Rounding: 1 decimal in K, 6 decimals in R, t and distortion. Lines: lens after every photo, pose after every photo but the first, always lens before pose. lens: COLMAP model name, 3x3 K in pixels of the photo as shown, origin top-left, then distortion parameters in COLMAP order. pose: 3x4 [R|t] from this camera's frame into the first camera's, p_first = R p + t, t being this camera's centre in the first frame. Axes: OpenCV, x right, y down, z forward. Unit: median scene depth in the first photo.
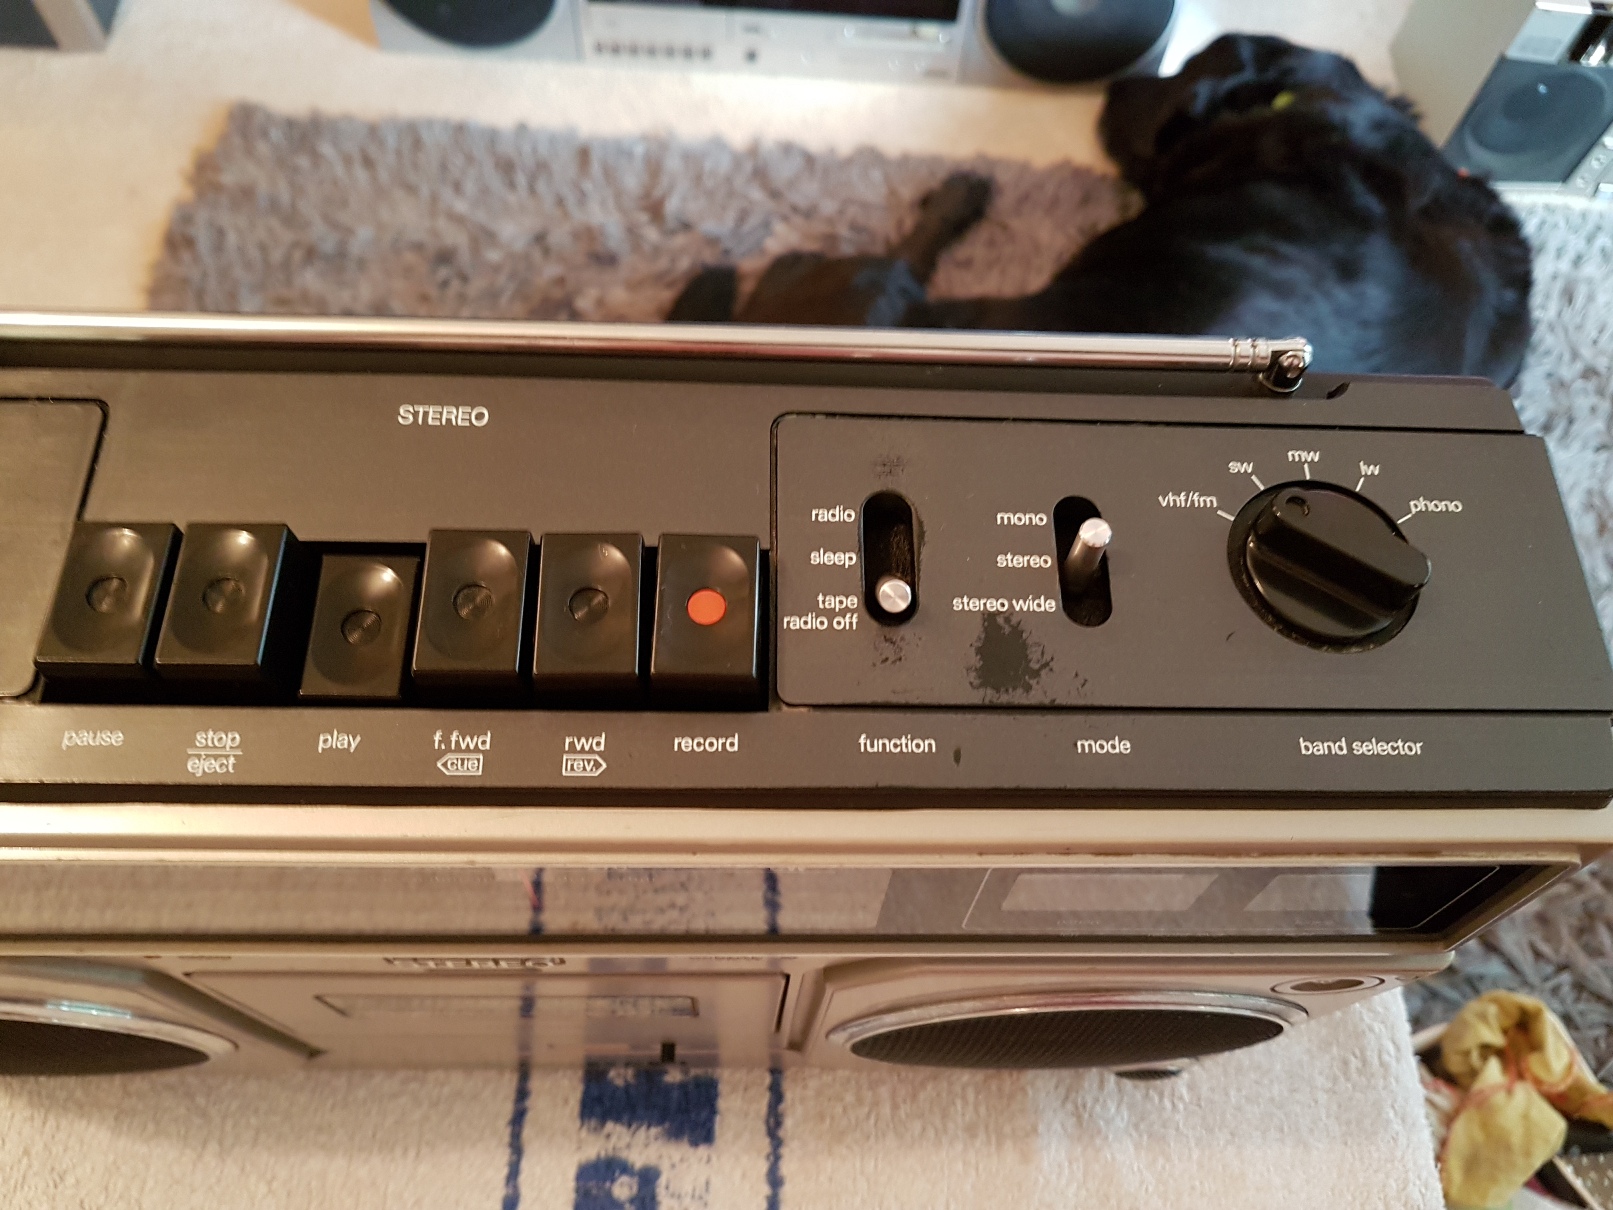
lens RADIAL K [[1231.0, 0, 807.2], [0, 1231.0, 562.0], [0, 0, 1]] dist [-0.066262, 0.068077]
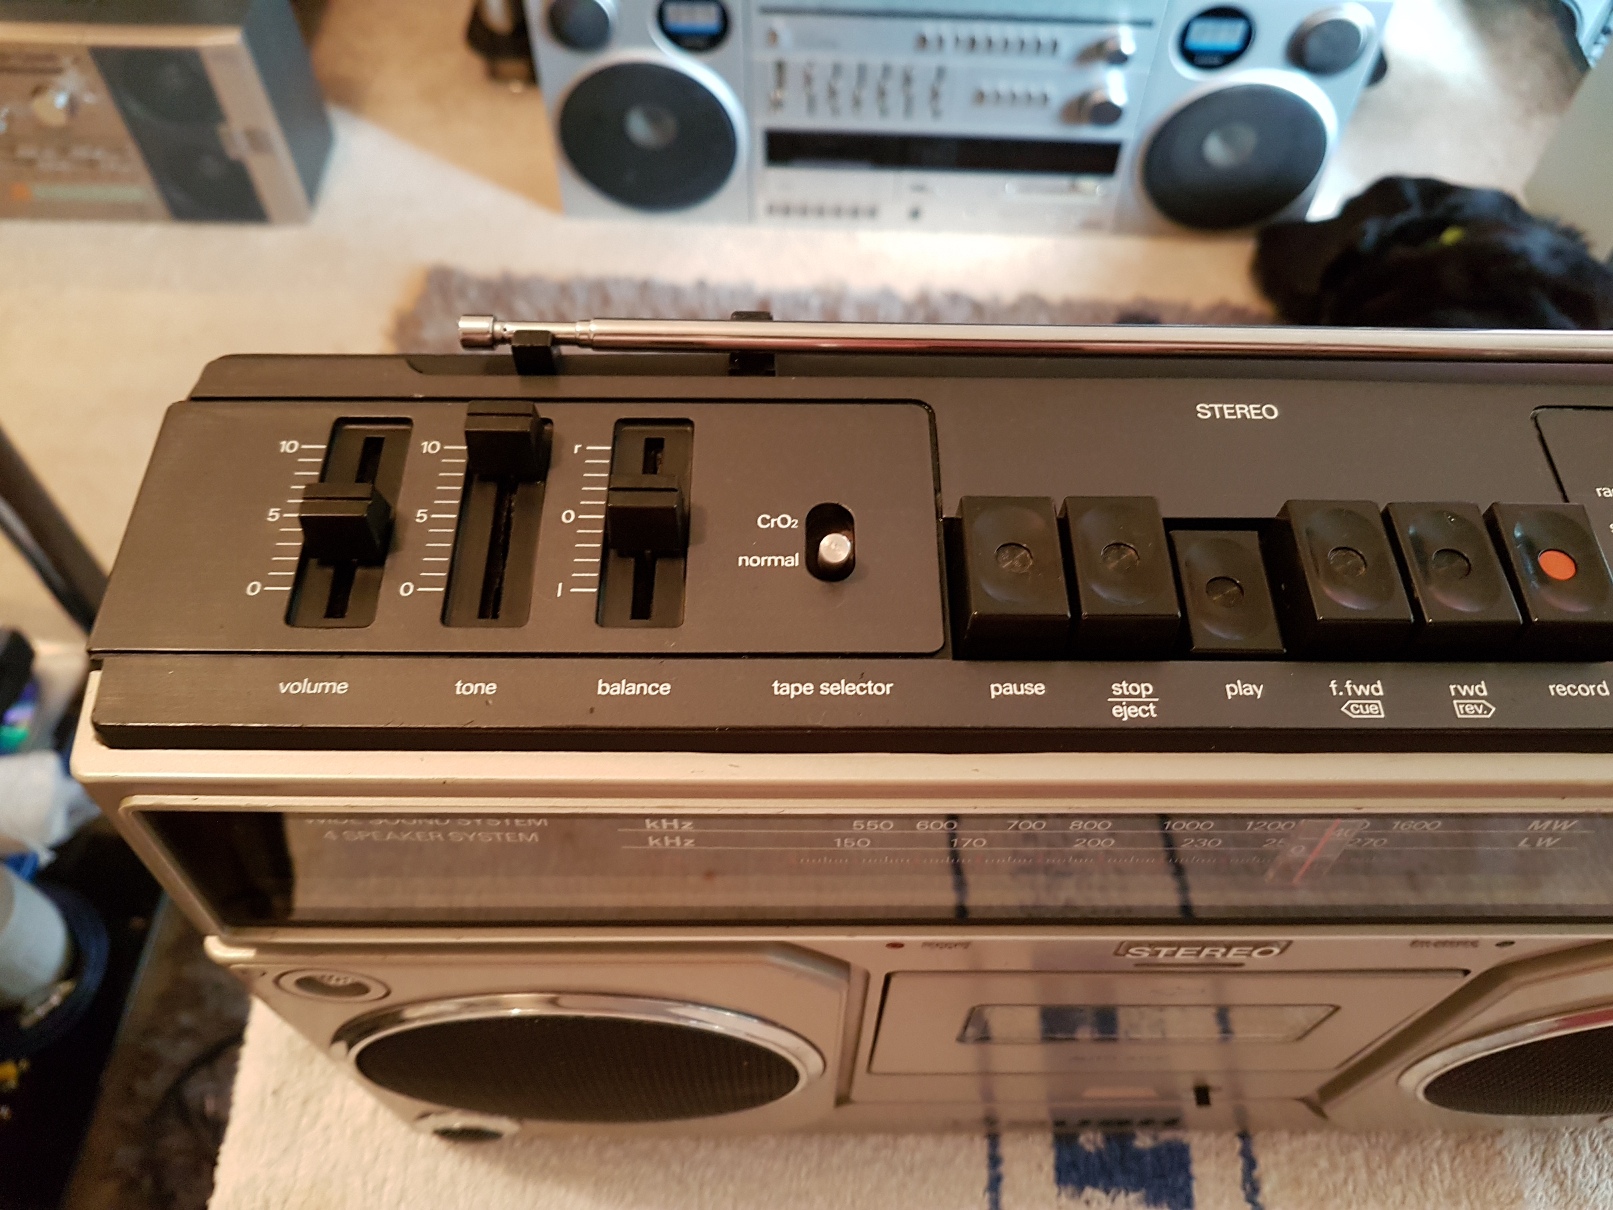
lens RADIAL K [[1212.8, 0, 806.5], [0, 1212.8, 605.0], [0, 0, 1]] dist [-0.009984, 0.000231]
pose [[0.999264, -0.016611, -0.034574, -0.345786], [0.013051, 0.994823, -0.100778, 0.083065], [0.036069, 0.100252, 0.994308, -0.035696]]
